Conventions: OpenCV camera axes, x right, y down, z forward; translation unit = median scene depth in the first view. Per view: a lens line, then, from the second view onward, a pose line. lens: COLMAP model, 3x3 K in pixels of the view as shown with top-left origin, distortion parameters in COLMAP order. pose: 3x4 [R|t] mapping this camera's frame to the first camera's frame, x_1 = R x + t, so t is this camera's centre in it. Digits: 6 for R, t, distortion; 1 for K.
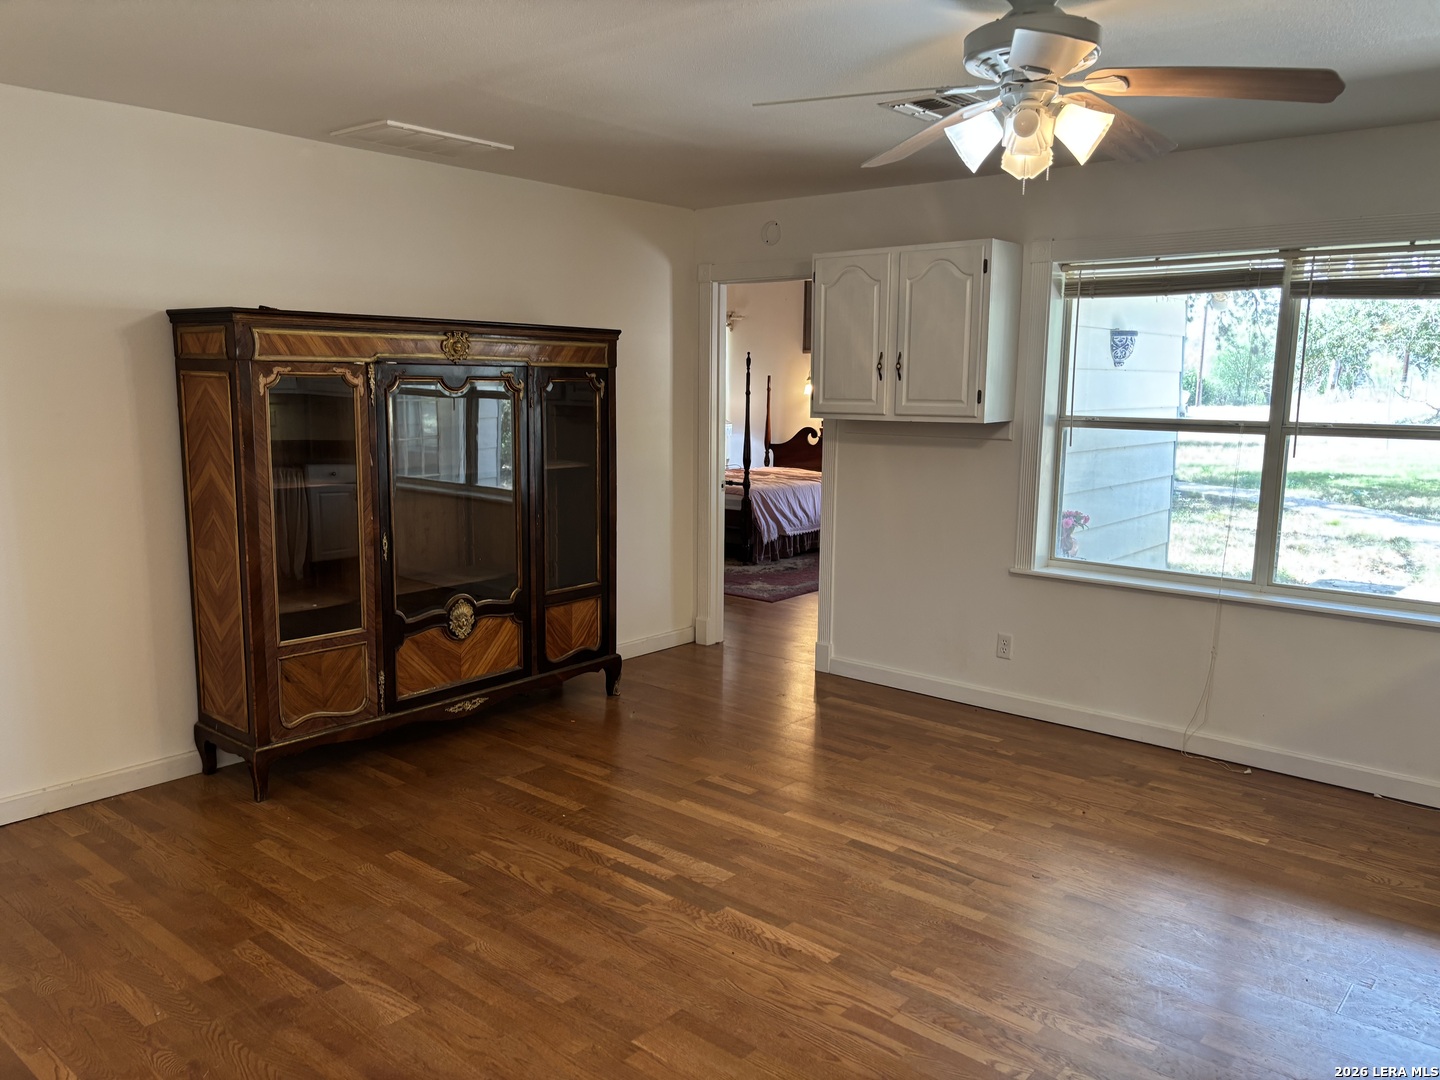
lens RADIAL K [[1106.7, 0, 722.0], [0, 1106.7, 543.4], [0, 0, 1]] dist [0.059220, -0.051467]
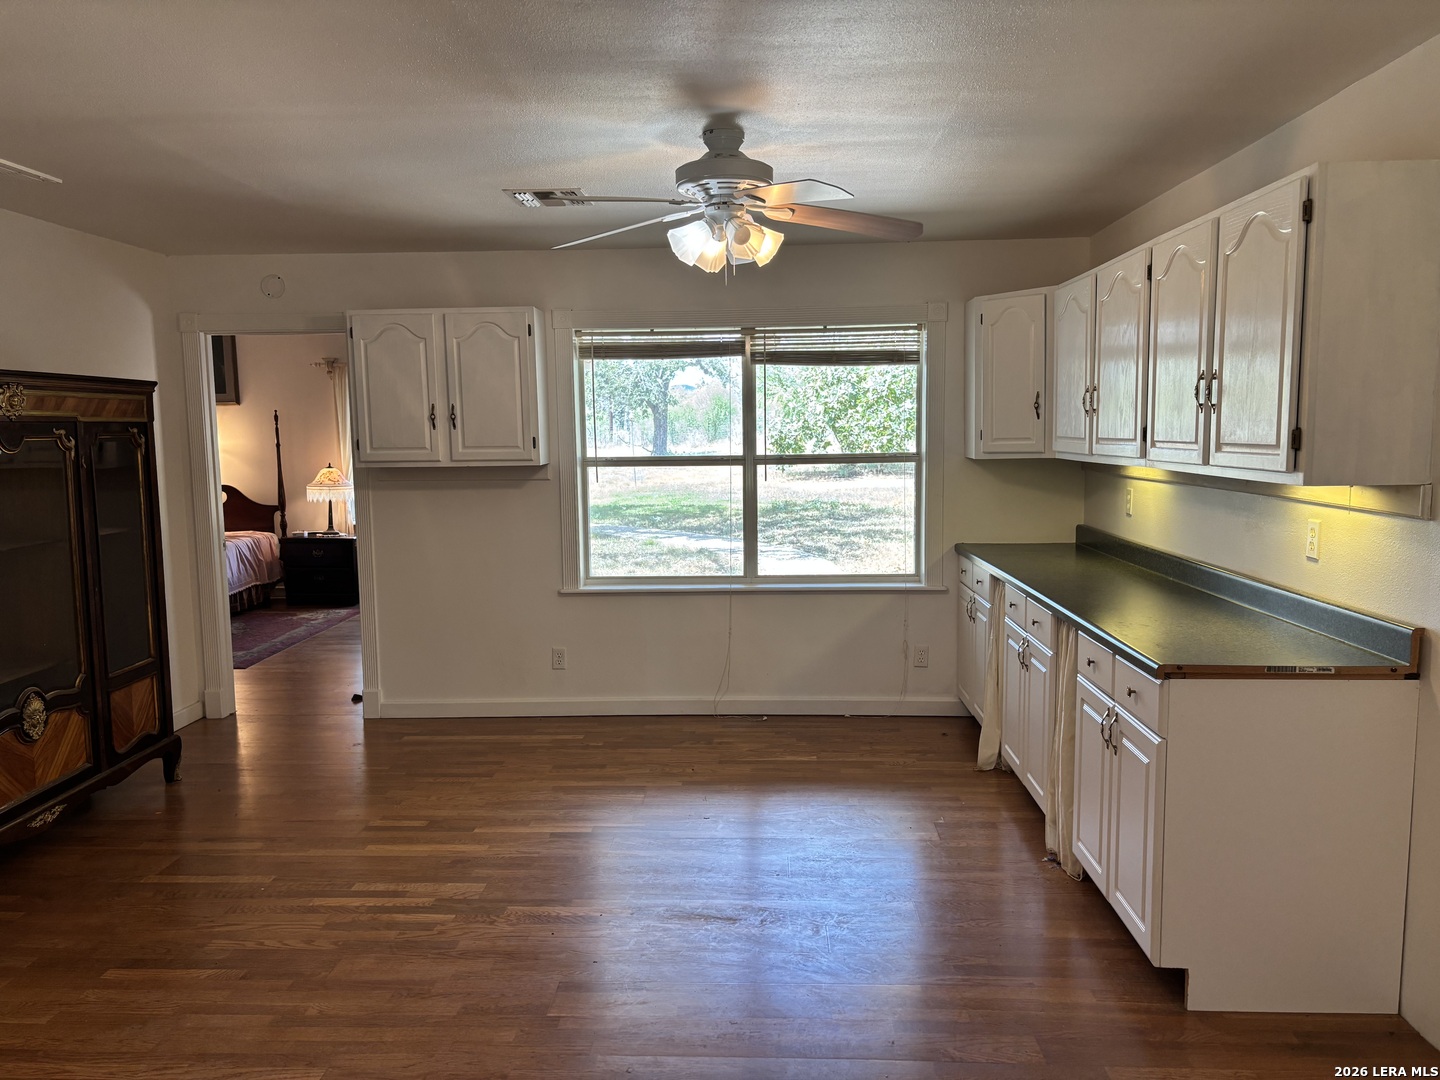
lens RADIAL K [[1106.7, 0, 729.6], [0, 1106.7, 533.0], [0, 0, 1]] dist [0.059220, -0.051467]
pose [[0.781809, -0.079332, 0.618450, -0.338049], [0.114398, 0.993286, -0.017202, 0.004143], [-0.612933, 0.084198, 0.785636, -0.017308]]
